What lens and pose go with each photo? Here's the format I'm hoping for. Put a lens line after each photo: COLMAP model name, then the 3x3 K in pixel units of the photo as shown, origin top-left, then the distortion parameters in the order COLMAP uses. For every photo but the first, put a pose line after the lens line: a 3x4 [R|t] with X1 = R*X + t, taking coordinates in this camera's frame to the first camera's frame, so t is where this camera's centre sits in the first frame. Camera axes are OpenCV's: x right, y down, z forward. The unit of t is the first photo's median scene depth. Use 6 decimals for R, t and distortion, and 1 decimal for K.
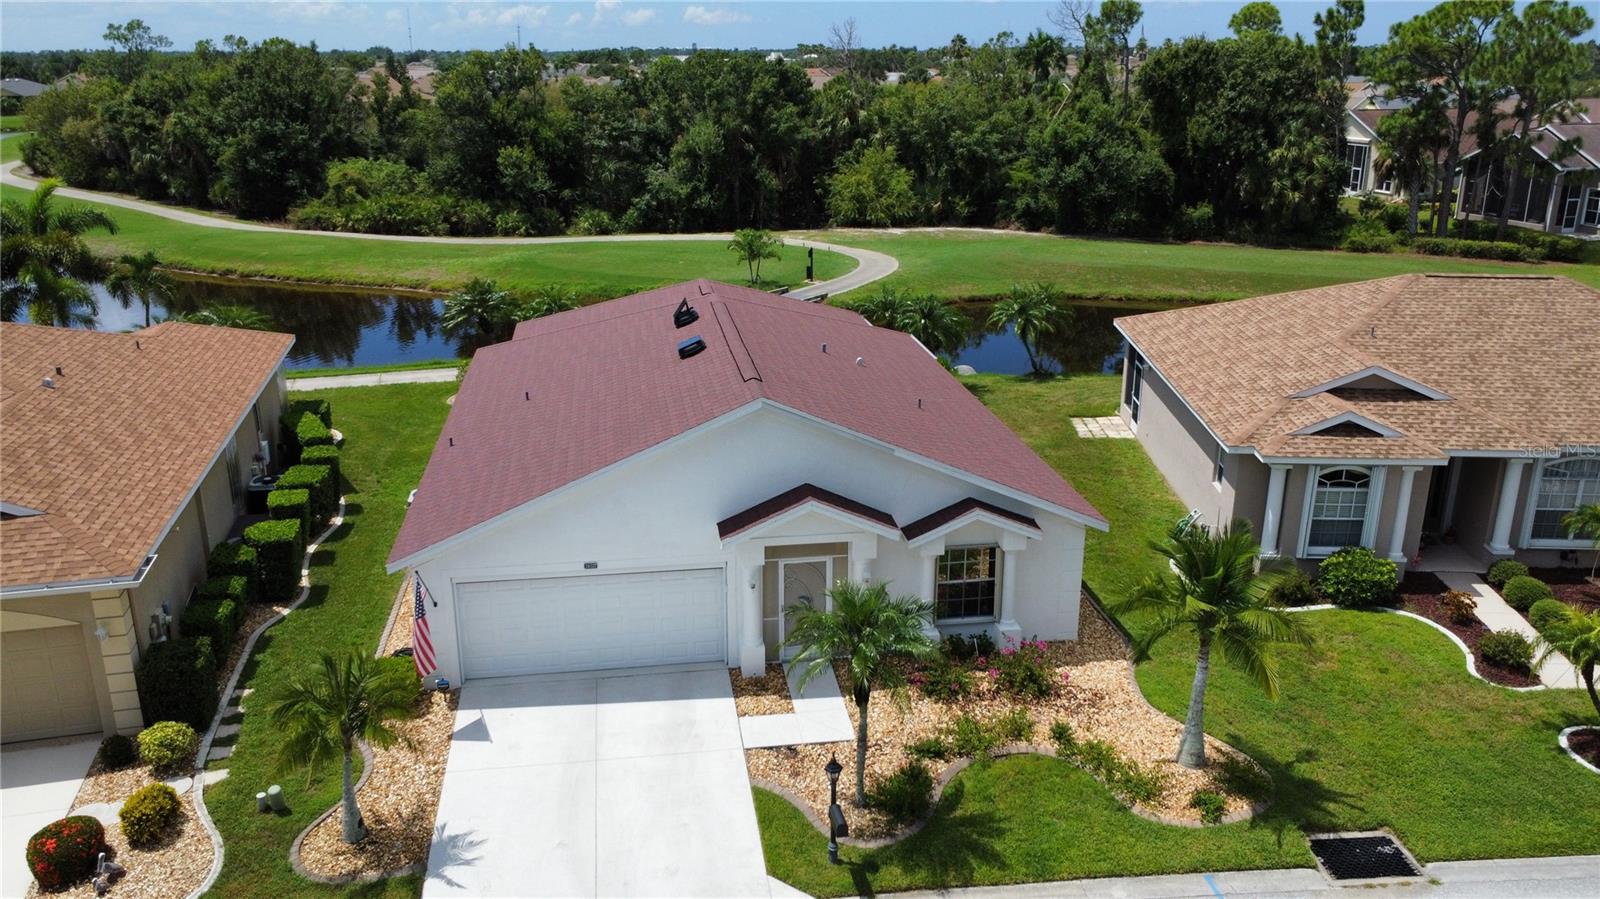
lens RADIAL K [[1218.5, 0, 800.0], [0, 1218.5, 449.5], [0, 0, 1]] dist [0.005782, -0.008617]
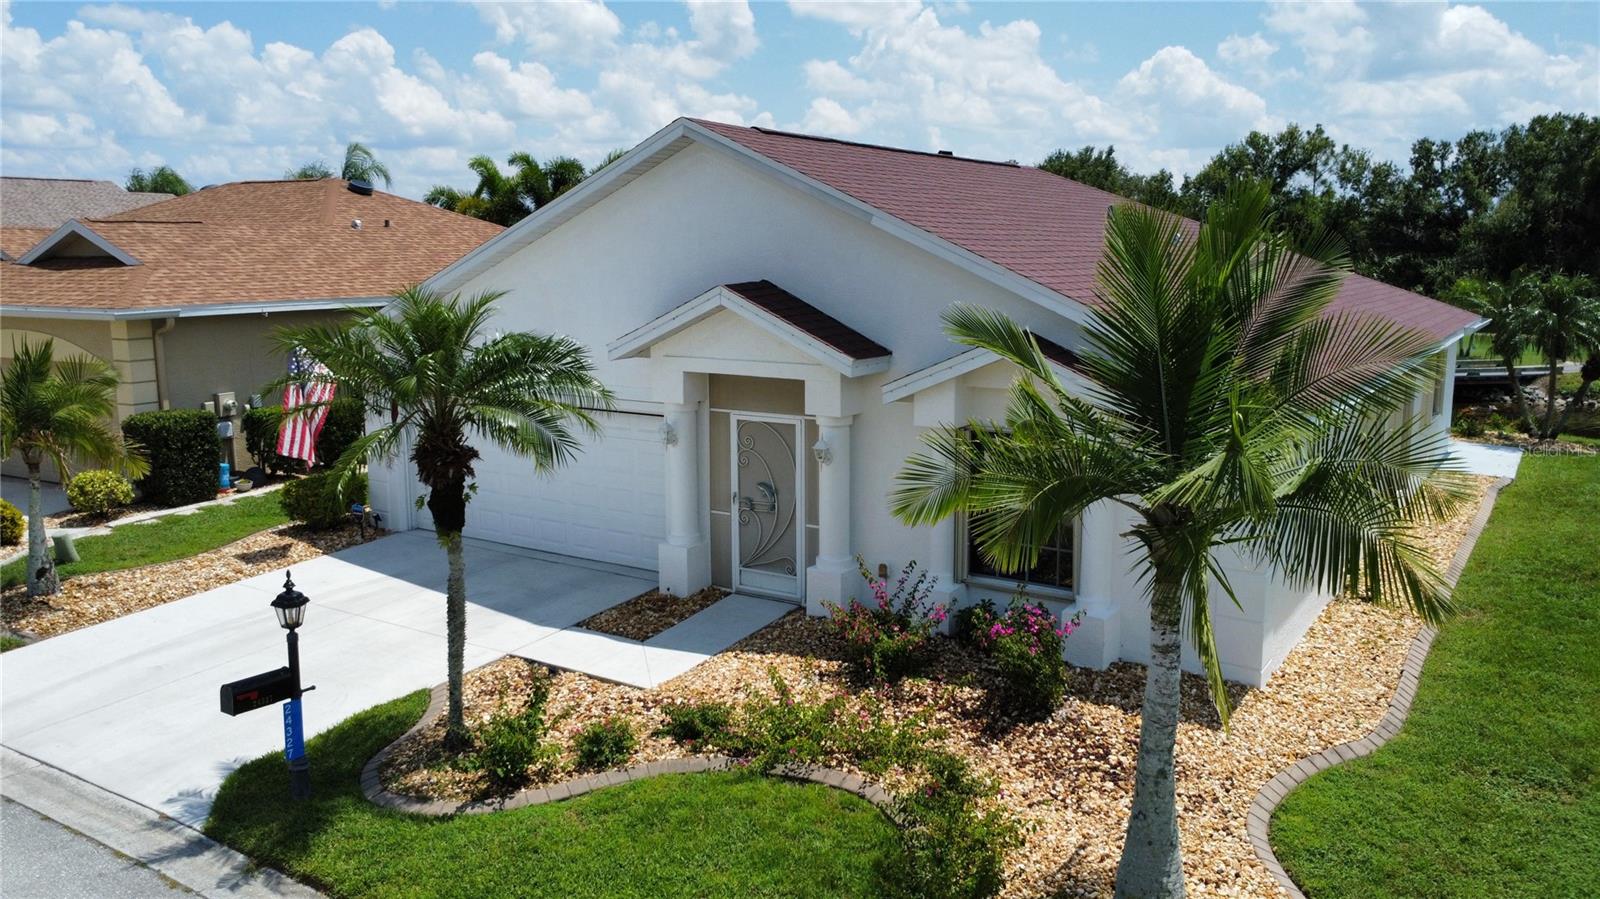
lens RADIAL K [[1218.5, 0, 800.0], [0, 1218.5, 449.5], [0, 0, 1]] dist [0.005782, -0.008617]
pose [[0.743017, 0.108269, -0.660457, 0.117942], [-0.207617, 0.975433, -0.073666, 0.041622], [0.636256, 0.191857, 0.747241, 0.160591]]
